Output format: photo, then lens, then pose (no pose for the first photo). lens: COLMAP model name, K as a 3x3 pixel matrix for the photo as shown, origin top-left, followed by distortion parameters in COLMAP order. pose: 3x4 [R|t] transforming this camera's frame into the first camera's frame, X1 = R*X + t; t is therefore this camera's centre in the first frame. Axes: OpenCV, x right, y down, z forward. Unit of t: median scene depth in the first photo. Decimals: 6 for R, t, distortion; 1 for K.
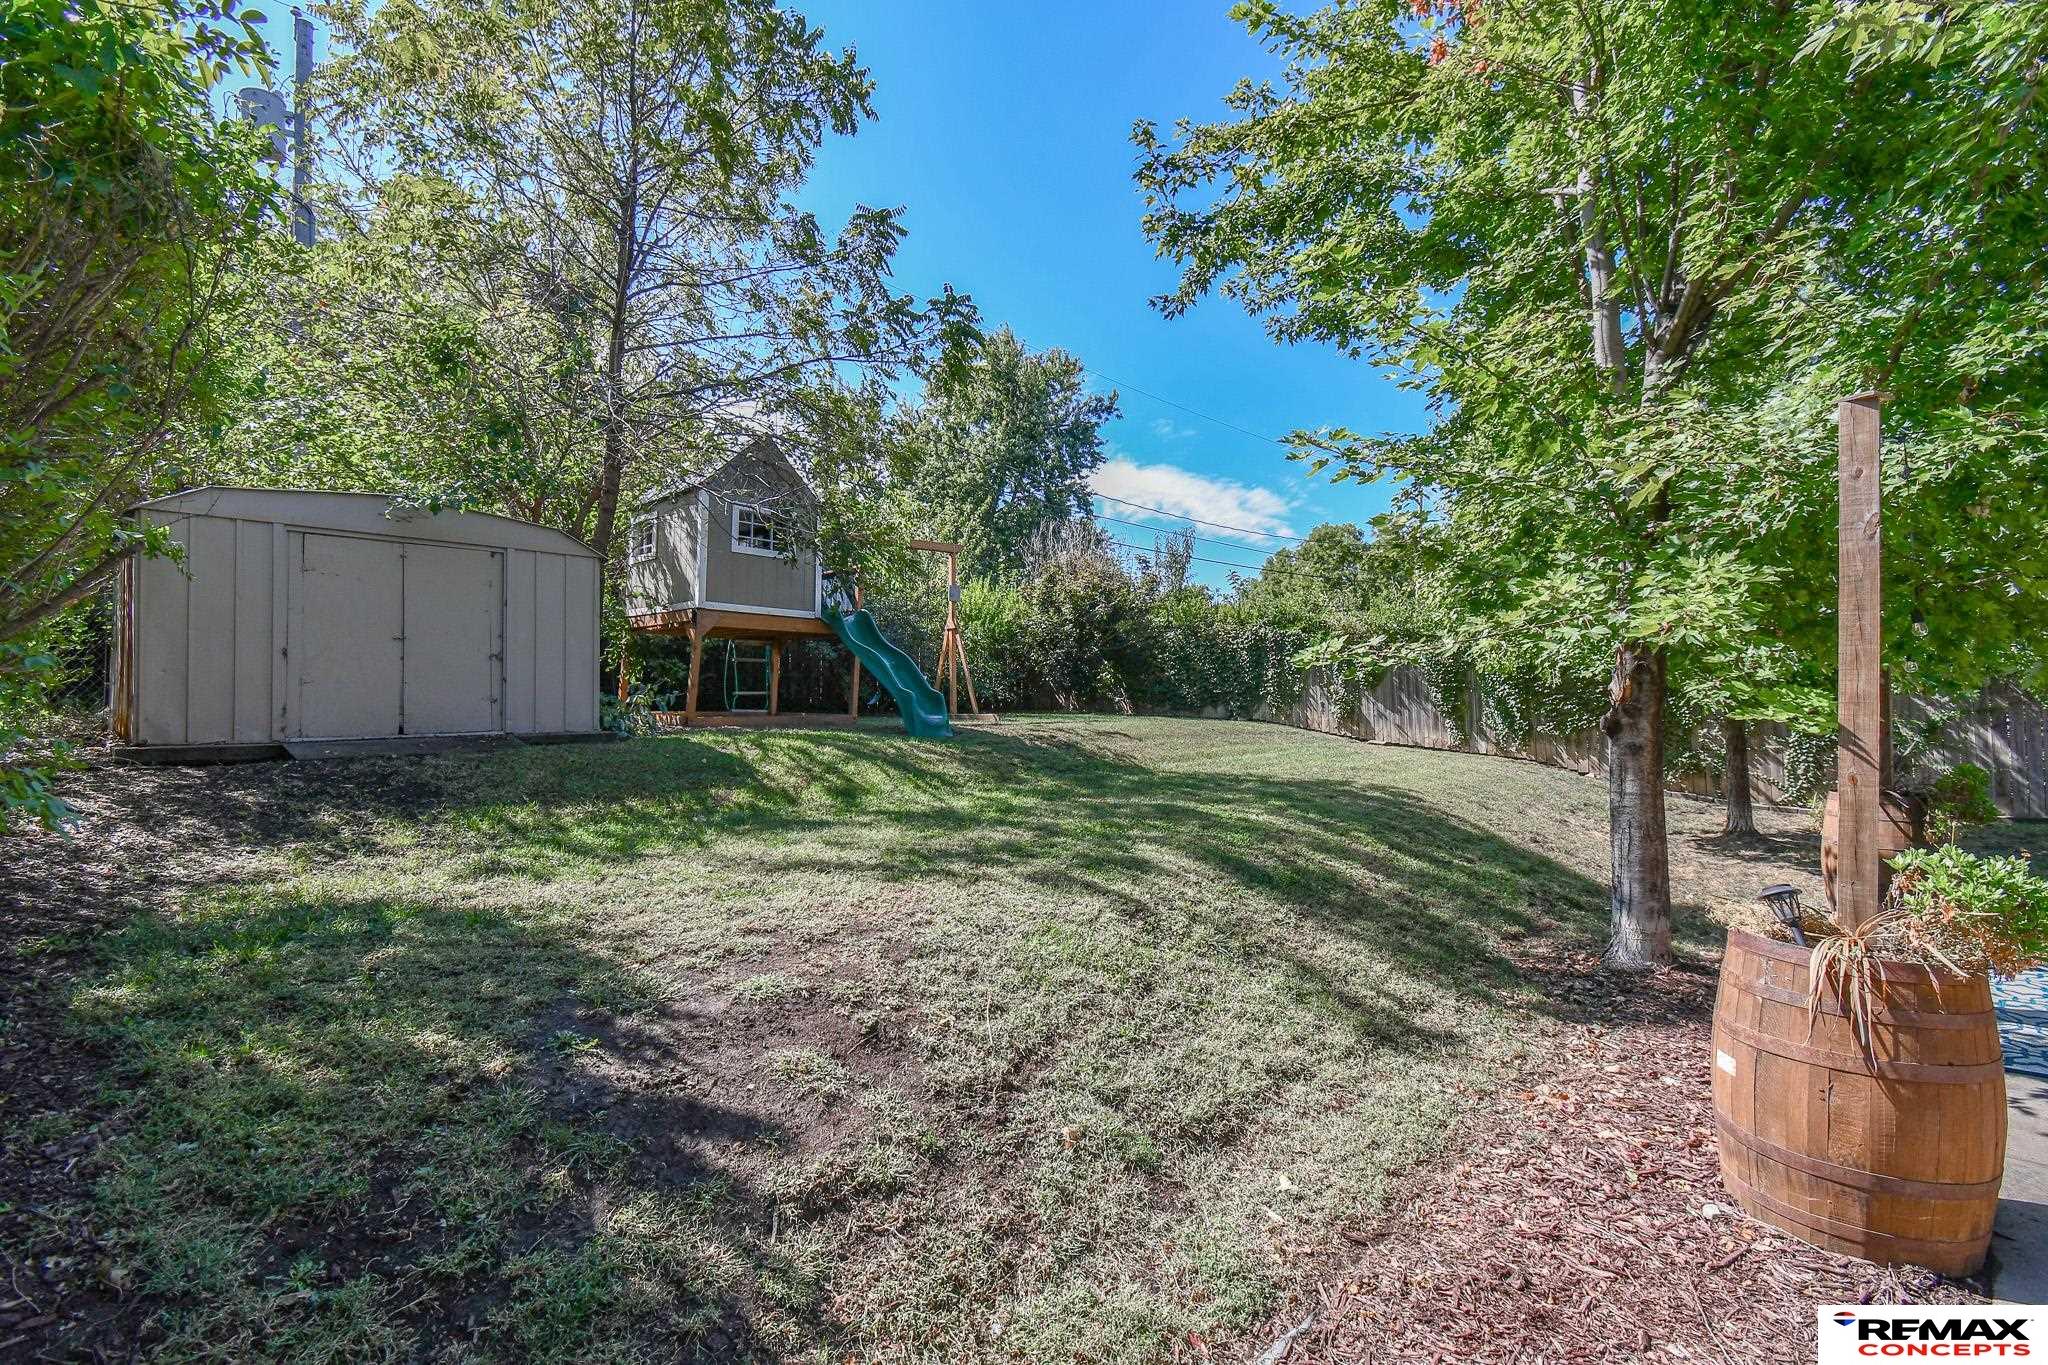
lens RADIAL K [[888.0, 0, 1024.0], [0, 888.0, 682.5], [0, 0, 1]] dist [0.044754, -0.026537]
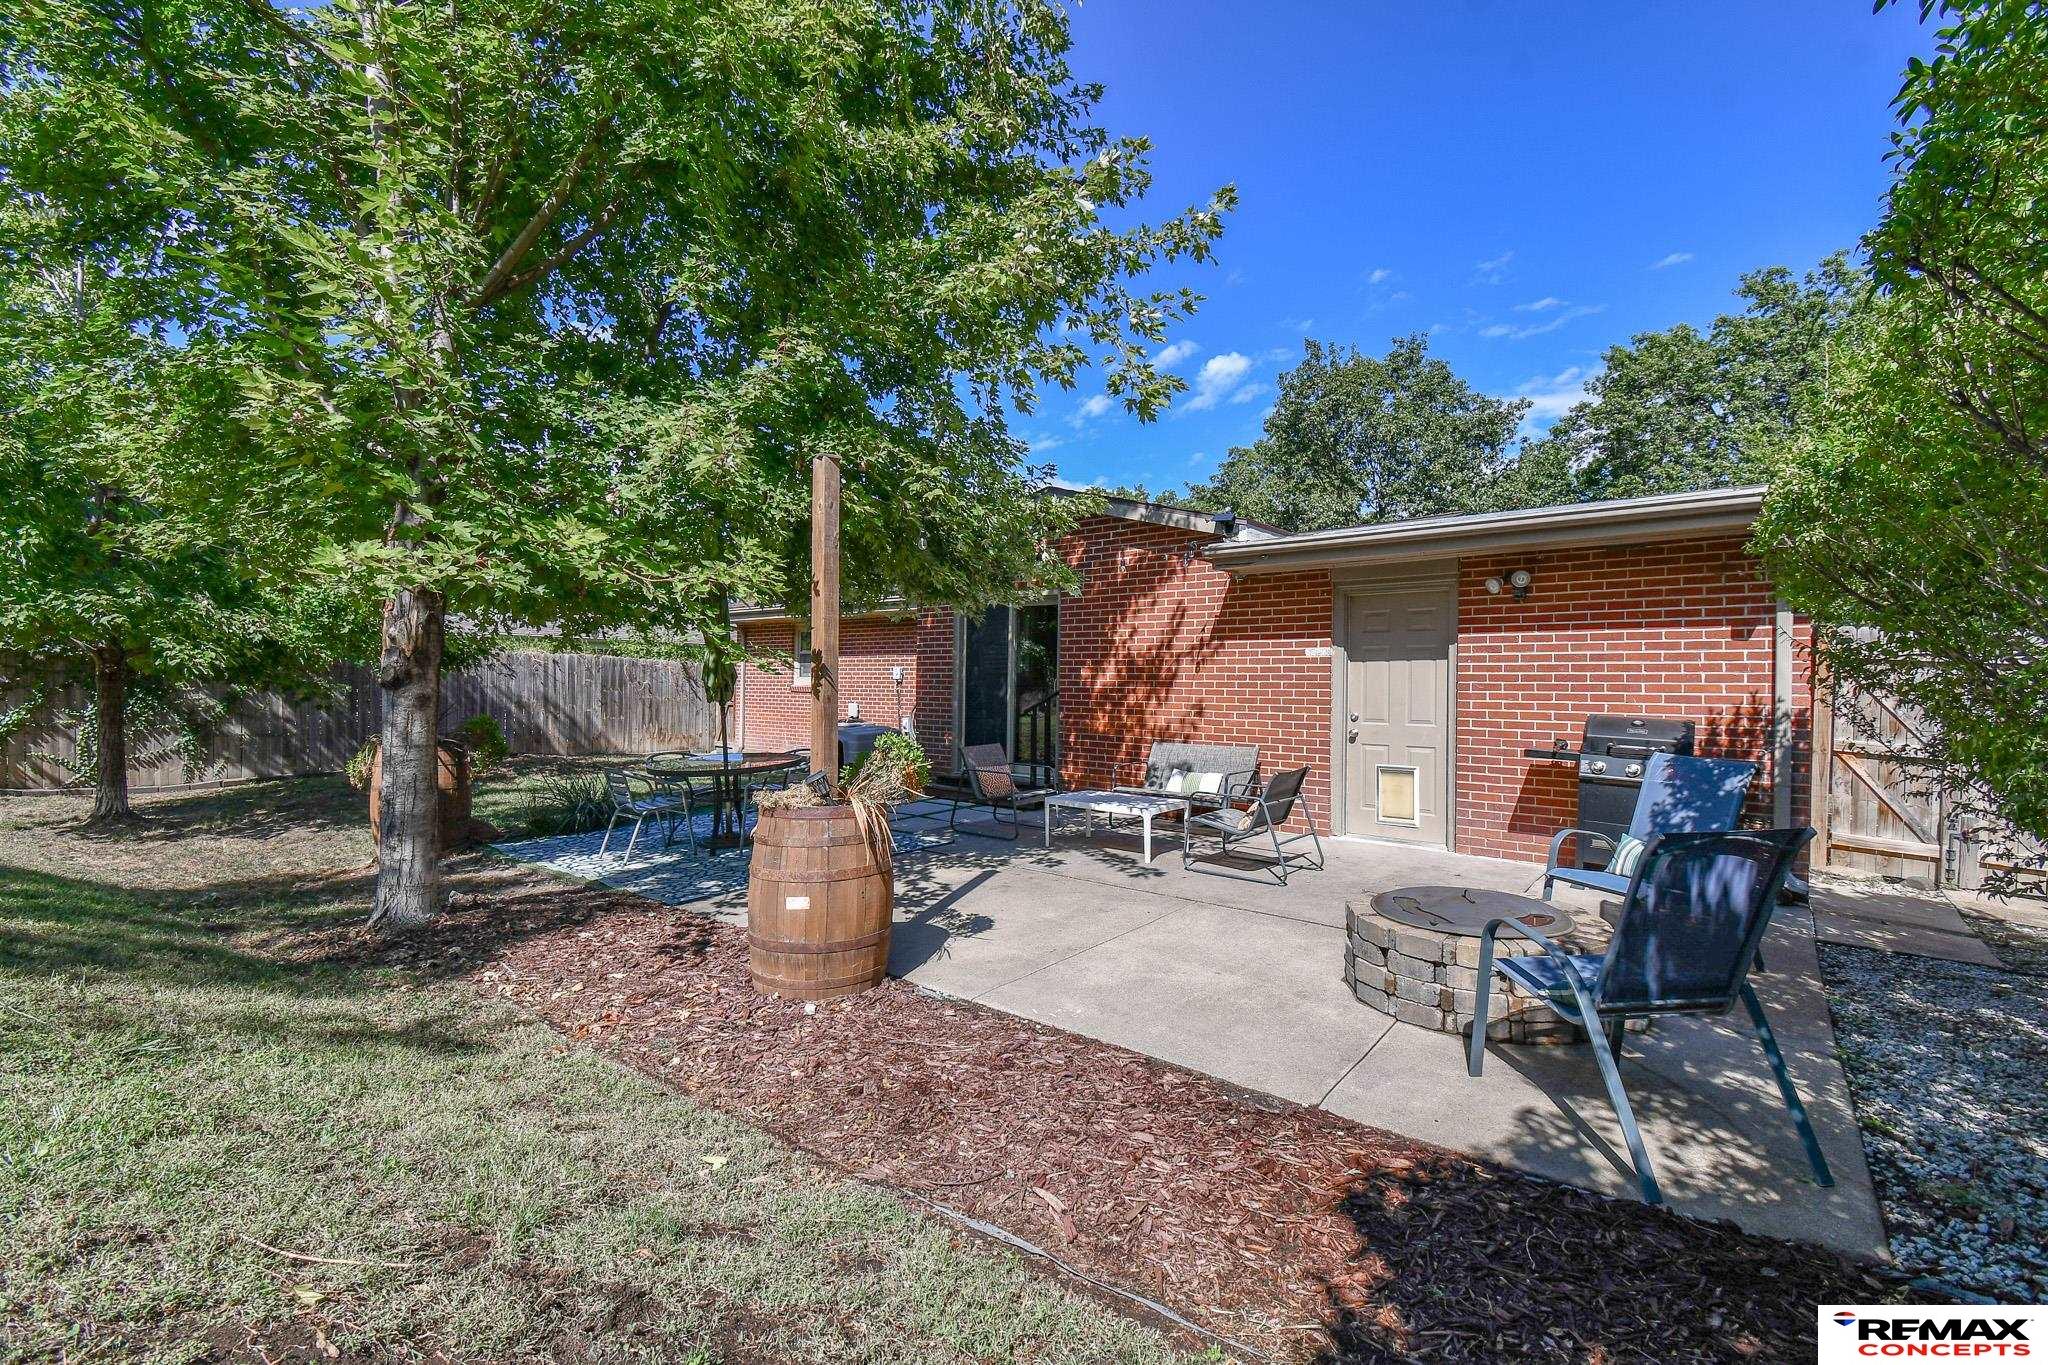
lens RADIAL K [[888.0, 0, 1024.0], [0, 888.0, 682.5], [0, 0, 1]] dist [0.044754, -0.026537]
pose [[-0.103207, 0.012264, 0.994584, -0.112990], [-0.029307, 0.999452, -0.015365, 0.016885], [-0.994228, -0.030734, -0.102791, 0.145028]]
